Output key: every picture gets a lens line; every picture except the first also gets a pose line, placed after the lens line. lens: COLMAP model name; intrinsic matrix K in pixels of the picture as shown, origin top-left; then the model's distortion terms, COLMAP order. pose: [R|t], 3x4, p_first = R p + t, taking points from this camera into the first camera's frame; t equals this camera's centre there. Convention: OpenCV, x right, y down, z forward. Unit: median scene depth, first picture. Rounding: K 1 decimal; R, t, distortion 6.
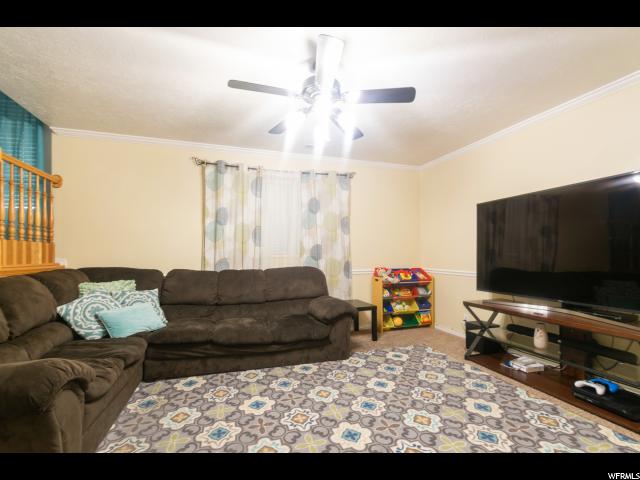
lens RADIAL K [[284.8, 0, 316.9], [0, 284.8, 248.1], [0, 0, 1]] dist [-0.000105, -0.000072]
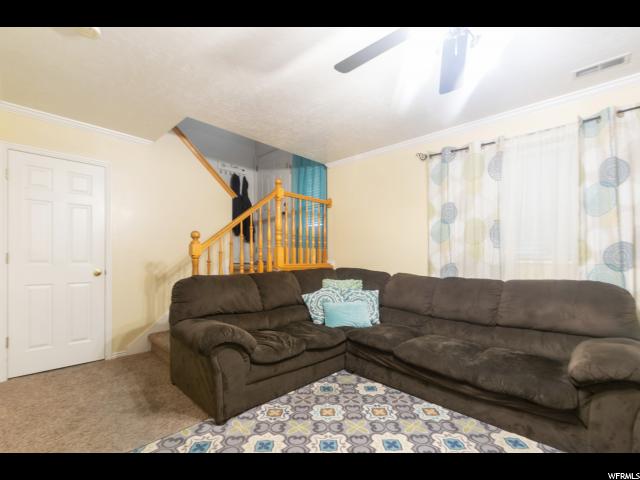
lens RADIAL K [[290.7, 0, 318.1], [0, 290.7, 256.2], [0, 0, 1]] dist [0.000116, -0.000174]
pose [[0.467988, 0.002823, -0.883730, 0.310962], [0.011016, 0.999899, 0.009028, 0.004212], [0.883666, -0.013960, 0.467909, 0.322779]]
